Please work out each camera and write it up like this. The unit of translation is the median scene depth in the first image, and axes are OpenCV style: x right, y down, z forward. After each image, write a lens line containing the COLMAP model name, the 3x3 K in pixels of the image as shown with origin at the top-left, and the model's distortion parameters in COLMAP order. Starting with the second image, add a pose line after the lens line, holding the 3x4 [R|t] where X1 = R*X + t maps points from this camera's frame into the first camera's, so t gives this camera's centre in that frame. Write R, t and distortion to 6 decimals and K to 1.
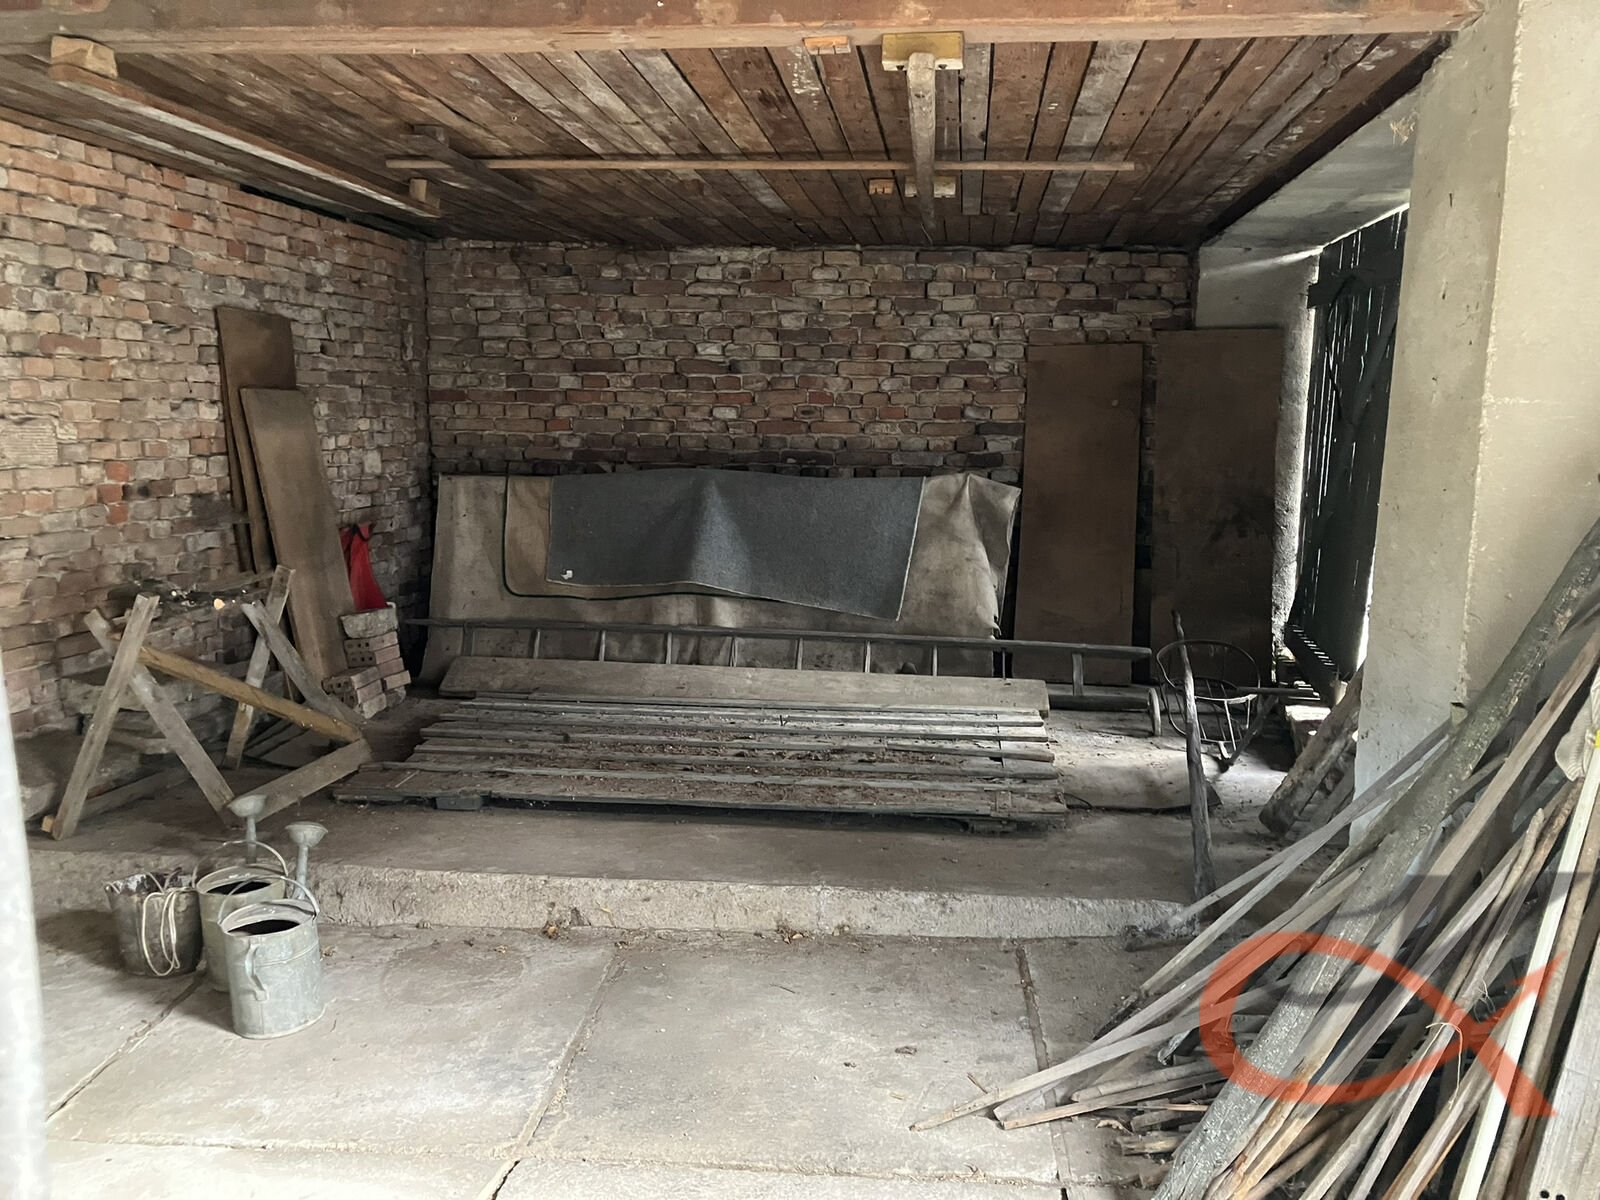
lens RADIAL K [[1307.2, 0, 807.5], [0, 1307.2, 593.4], [0, 0, 1]] dist [0.020221, -0.029847]
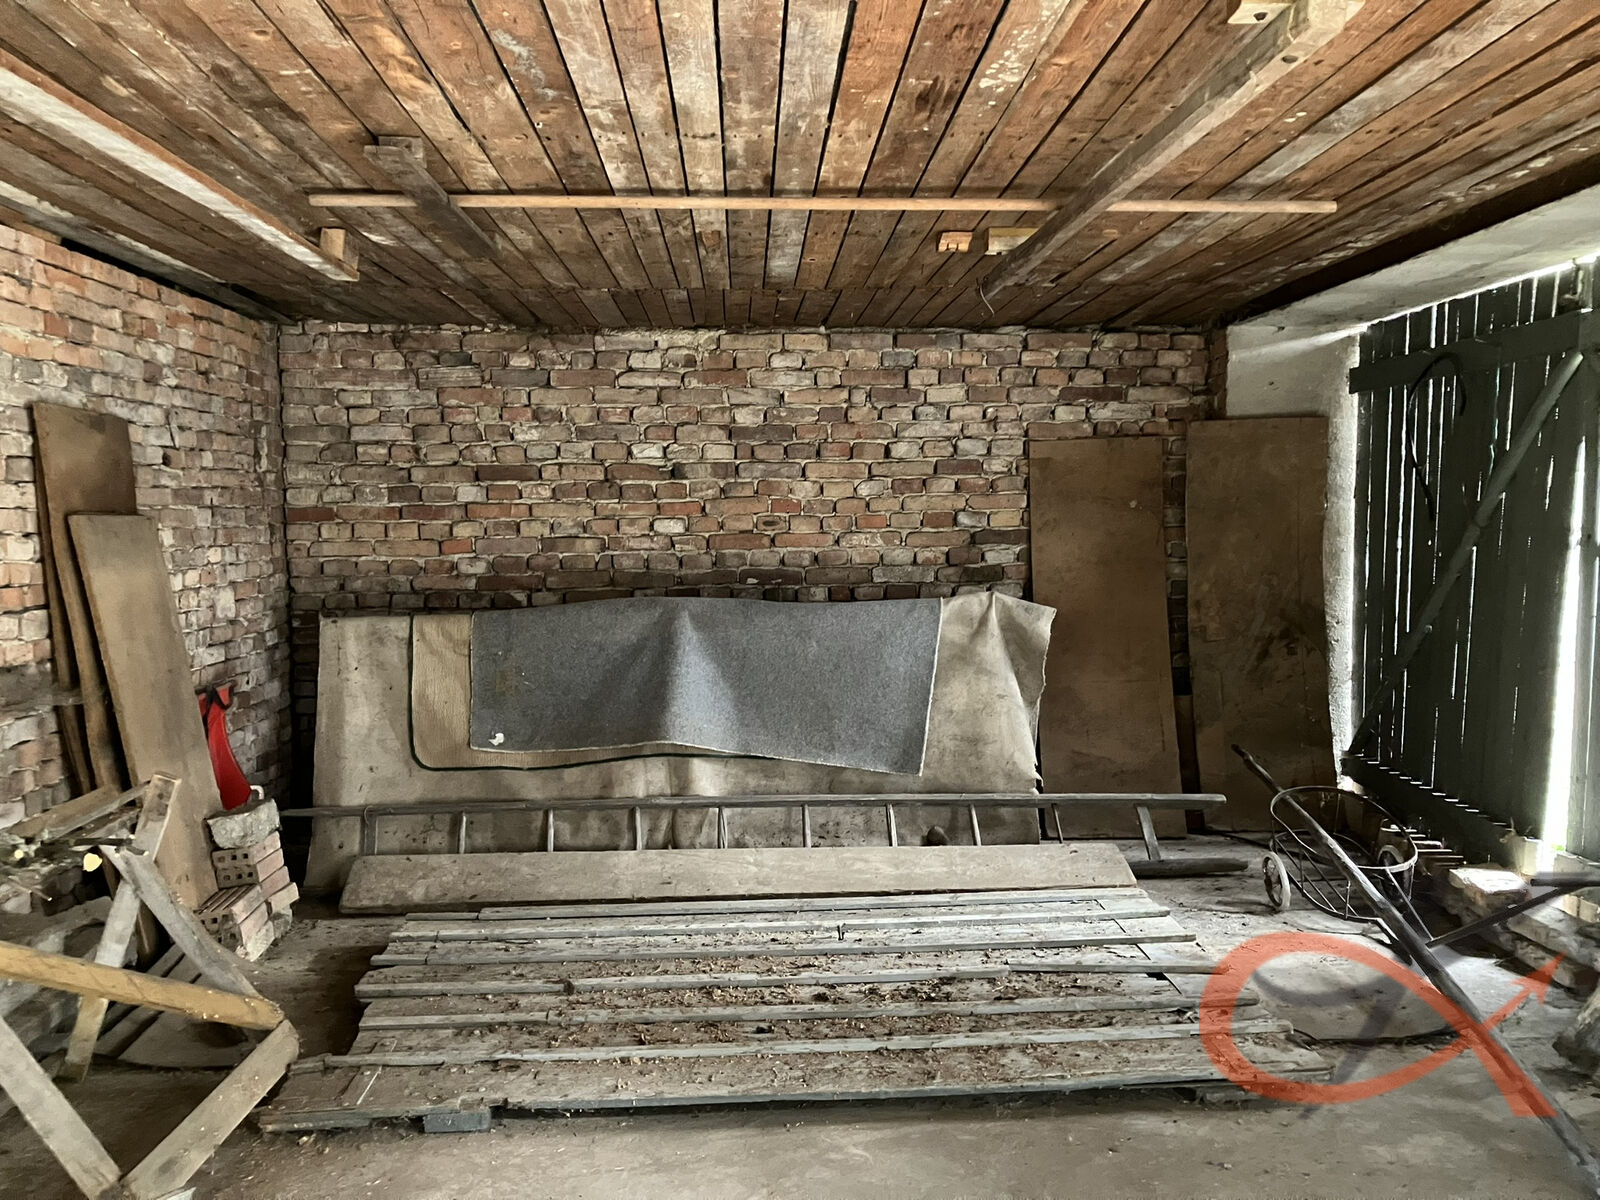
lens RADIAL K [[1307.2, 0, 796.2], [0, 1307.2, 598.7], [0, 0, 1]] dist [0.020221, -0.029847]
pose [[0.986376, -0.034850, 0.160772, -0.134354], [0.046184, 0.996663, -0.067309, -0.038027], [-0.157890, 0.073817, 0.984694, 0.201532]]
